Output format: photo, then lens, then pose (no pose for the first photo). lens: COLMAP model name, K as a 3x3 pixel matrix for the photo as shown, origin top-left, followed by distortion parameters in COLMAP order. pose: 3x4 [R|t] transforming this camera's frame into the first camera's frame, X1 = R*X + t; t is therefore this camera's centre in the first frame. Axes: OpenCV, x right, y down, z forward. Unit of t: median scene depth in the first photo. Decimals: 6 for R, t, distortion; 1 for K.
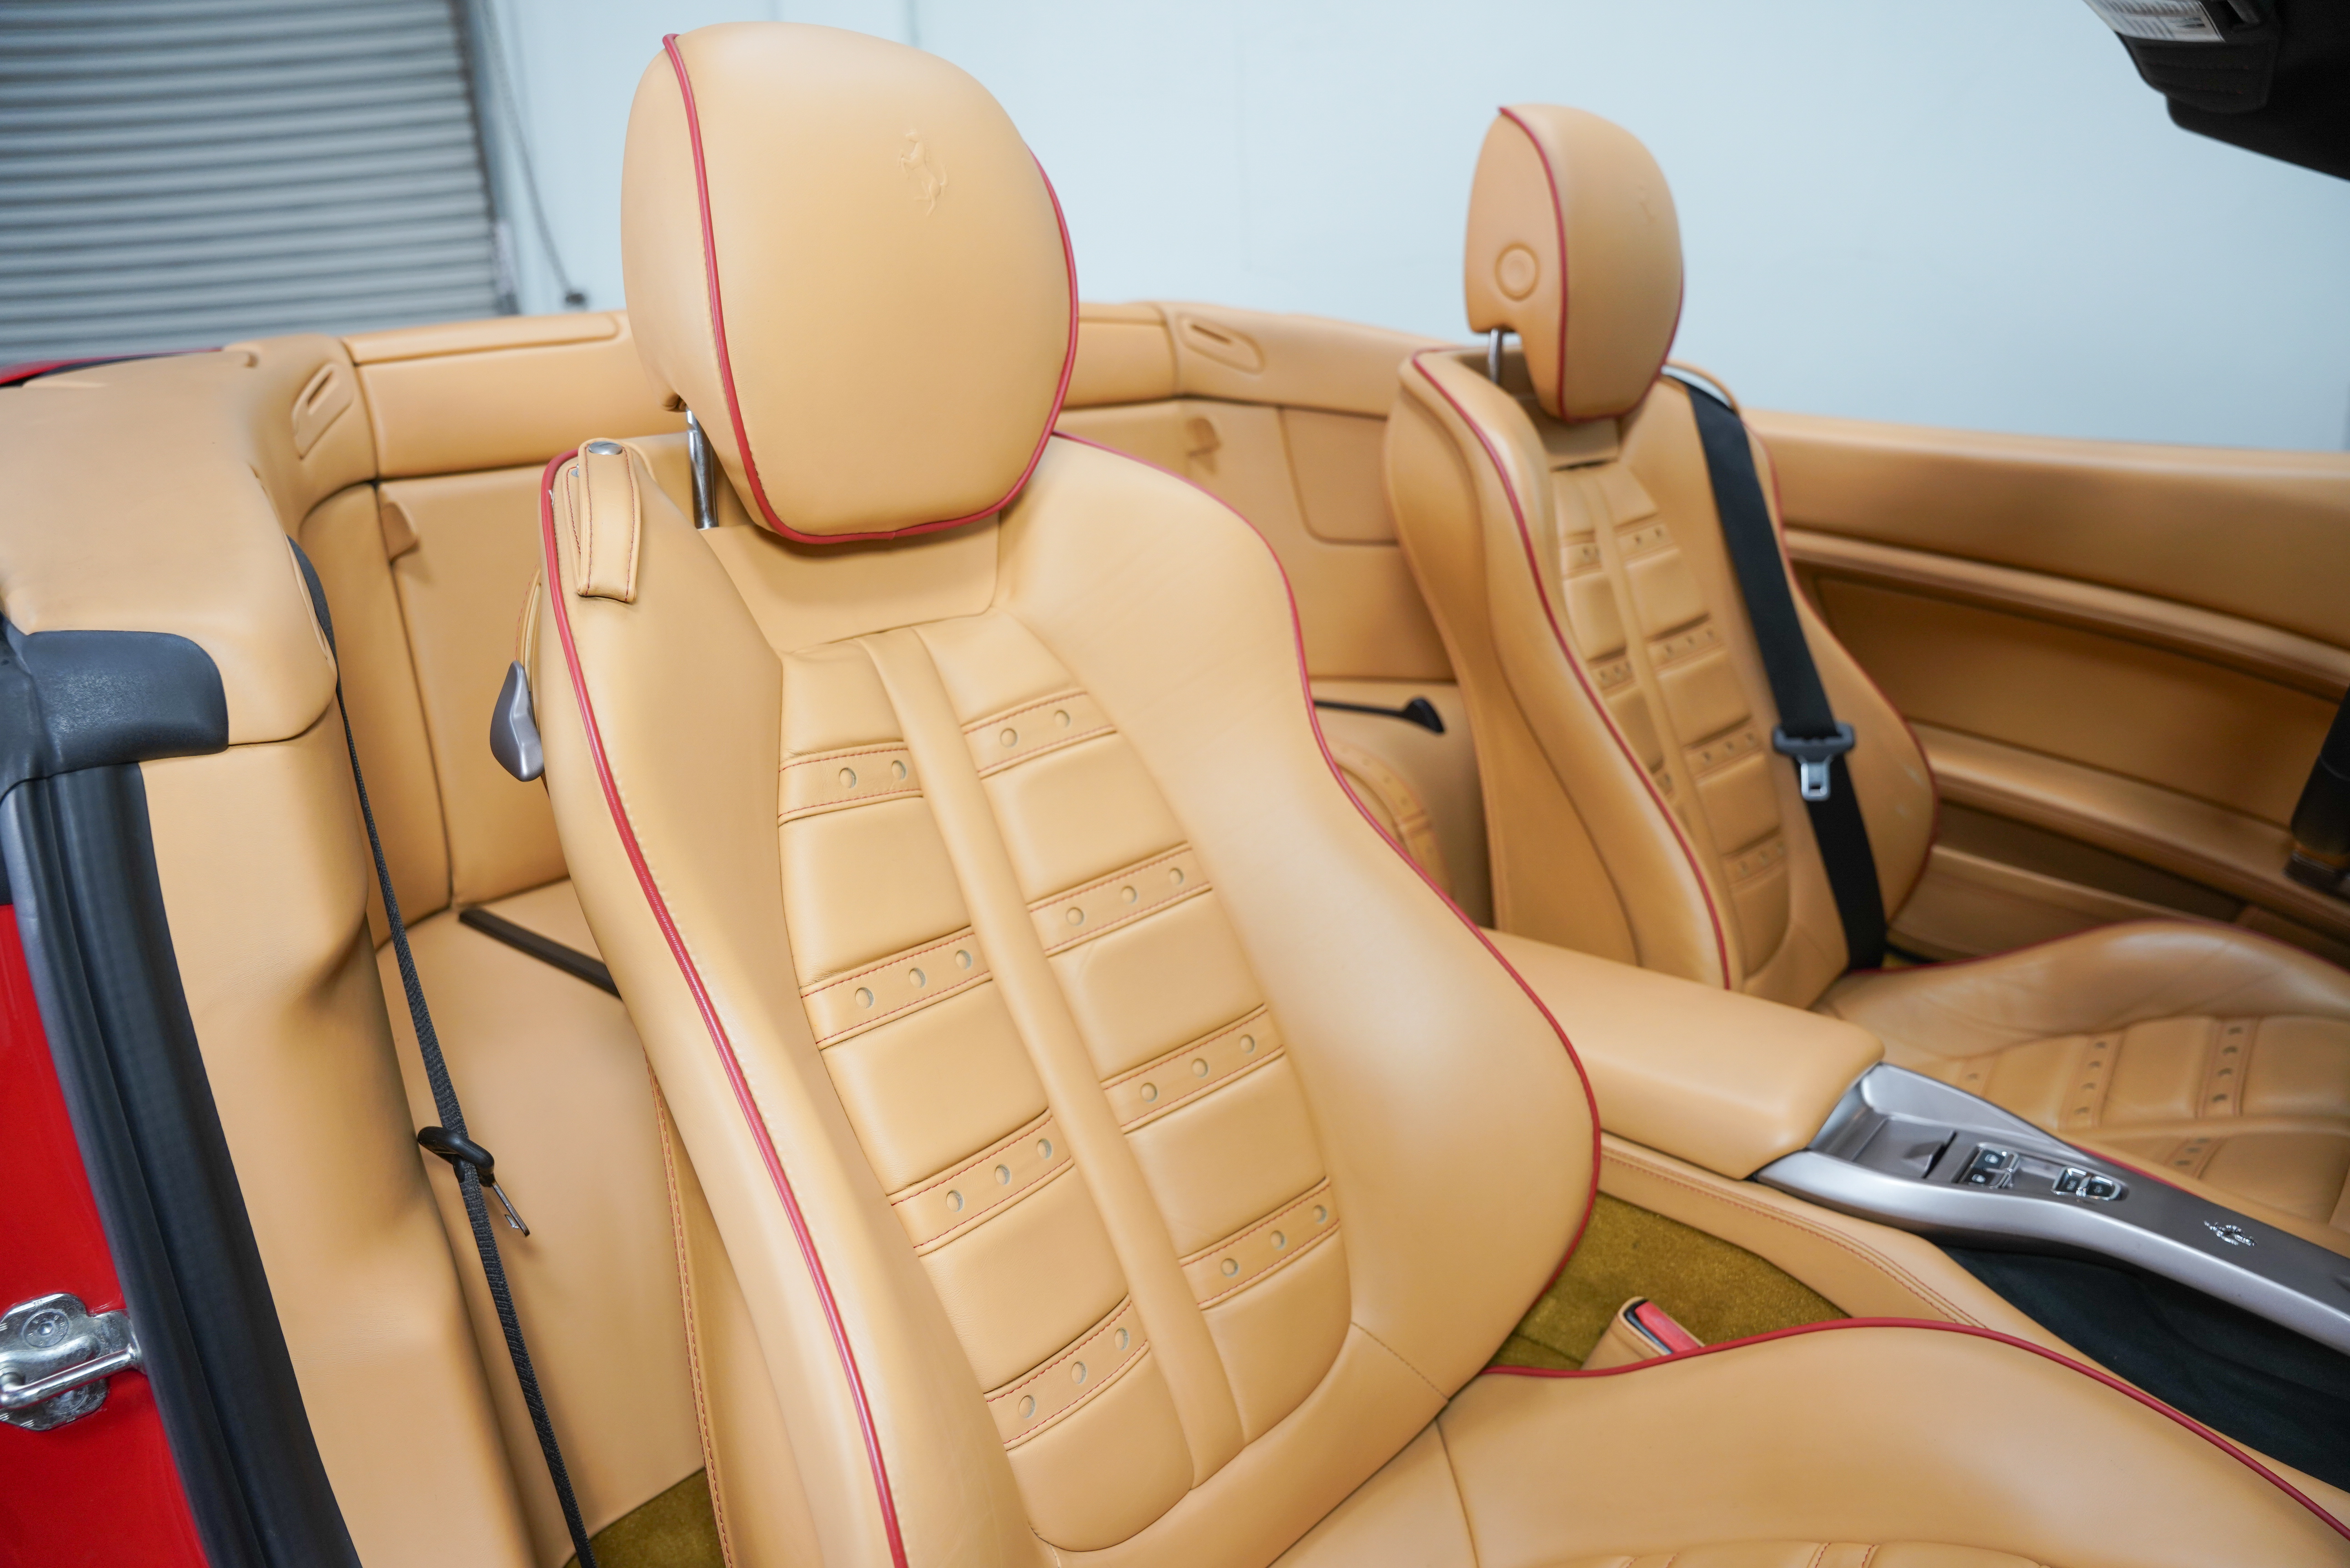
lens RADIAL K [[1644.8, 0, 1178.8], [0, 1644.8, 796.9], [0, 0, 1]] dist [-0.176583, 0.134262]
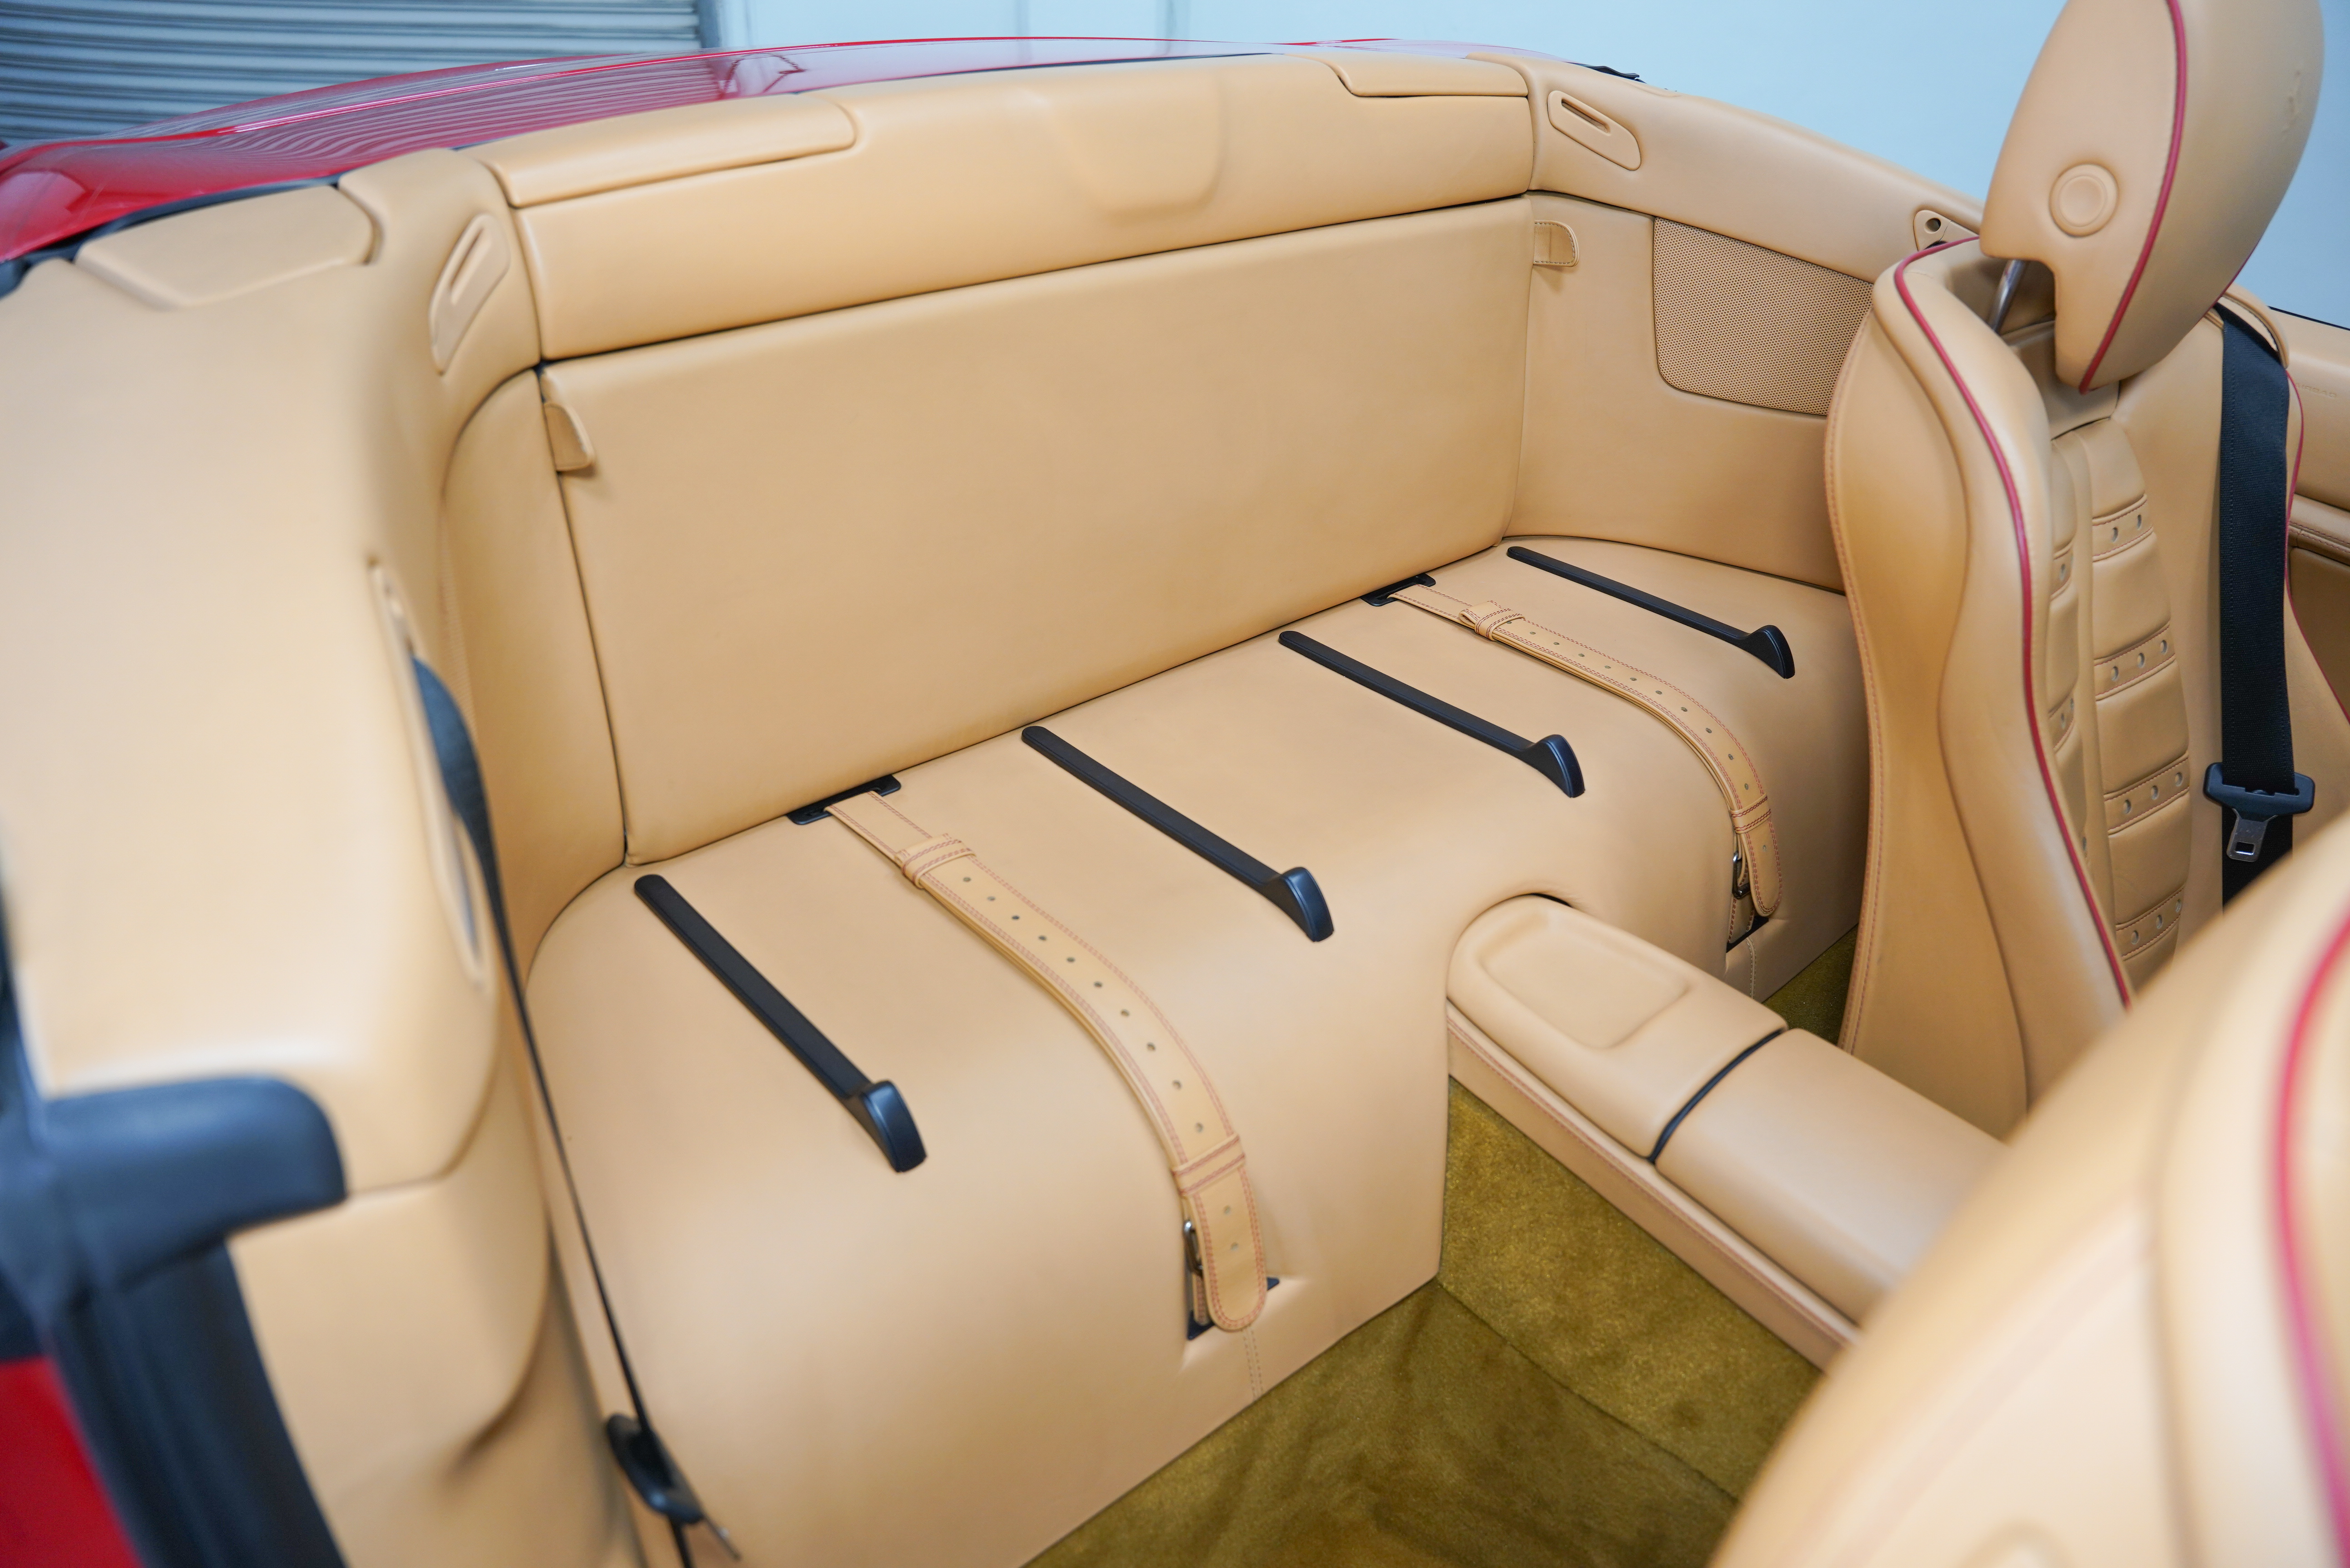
lens RADIAL K [[1635.6, 0, 1171.9], [0, 1635.6, 821.6], [0, 0, 1]] dist [-0.153624, 0.096834]
pose [[0.989003, 0.132124, -0.066458, -0.100006], [-0.107777, 0.951573, 0.287912, -0.192609], [0.101280, -0.277584, 0.955348, 0.188238]]
